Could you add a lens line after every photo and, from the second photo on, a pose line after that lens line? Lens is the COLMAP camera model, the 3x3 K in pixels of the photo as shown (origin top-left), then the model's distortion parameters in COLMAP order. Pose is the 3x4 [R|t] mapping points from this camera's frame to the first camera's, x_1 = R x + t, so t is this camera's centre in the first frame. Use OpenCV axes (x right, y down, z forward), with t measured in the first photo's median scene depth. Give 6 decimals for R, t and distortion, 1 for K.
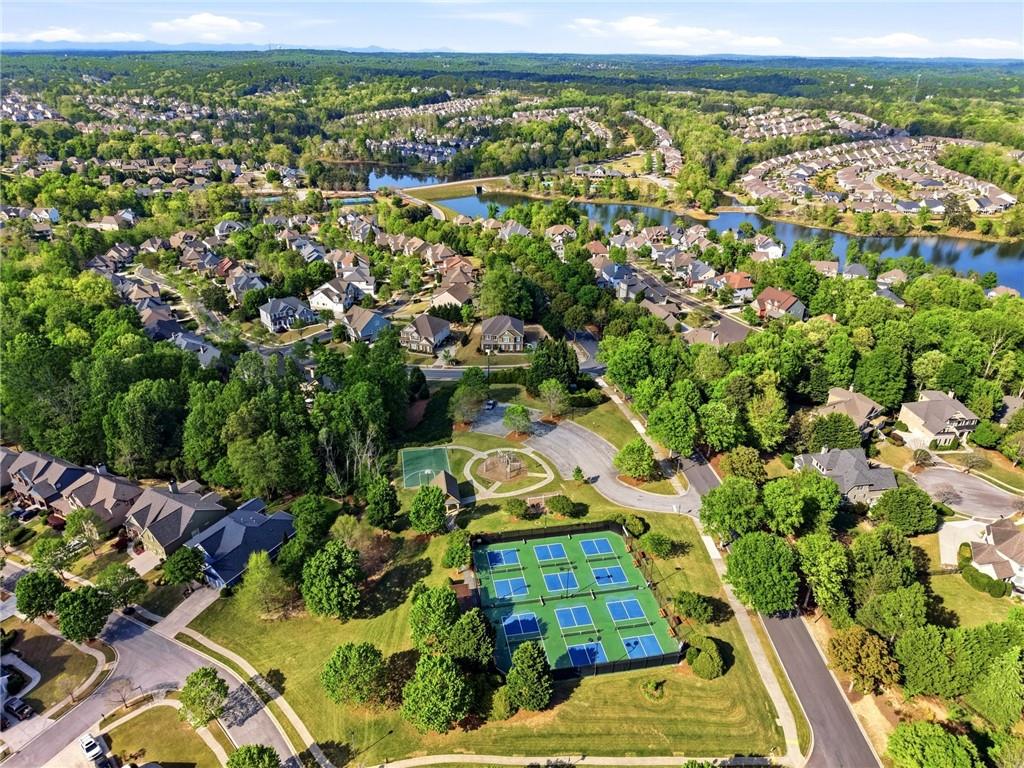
lens RADIAL K [[681.2, 0, 505.9], [0, 681.2, 388.4], [0, 0, 1]] dist [0.011695, 0.000271]
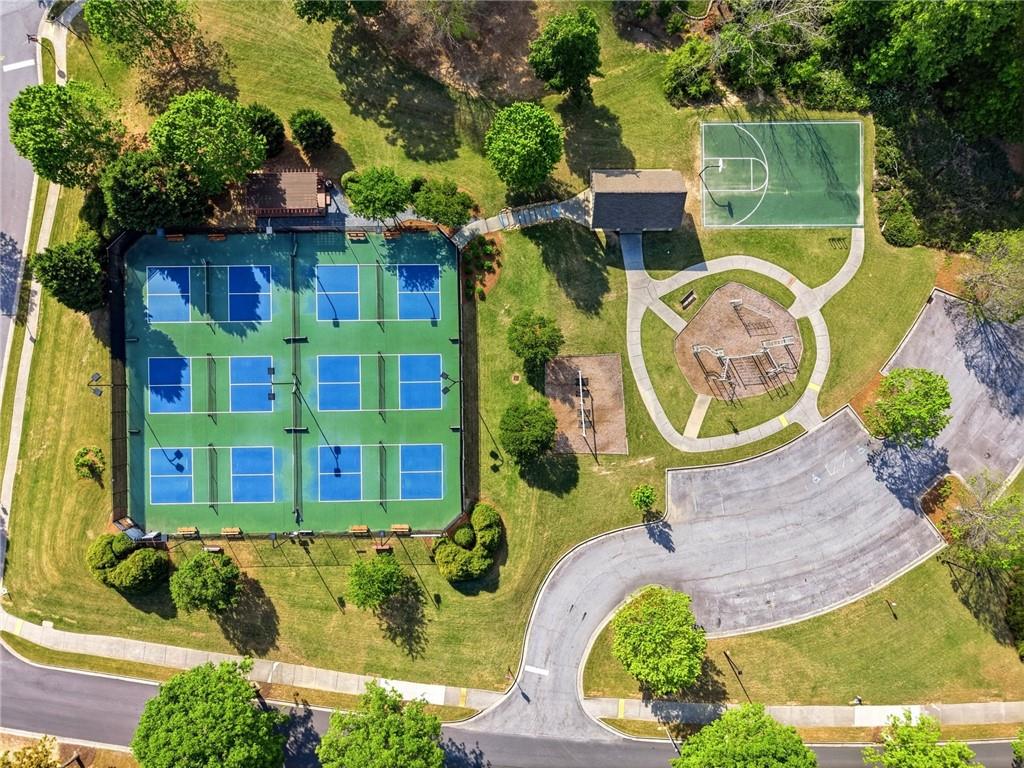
lens RADIAL K [[681.2, 0, 505.9], [0, 681.2, 388.4], [0, 0, 1]] dist [0.011695, 0.000271]
pose [[-0.163218, 0.986542, 0.009777, 0.058754], [-0.431580, -0.080307, 0.898493, -0.290404], [0.887186, 0.142431, 0.438879, 0.907073]]
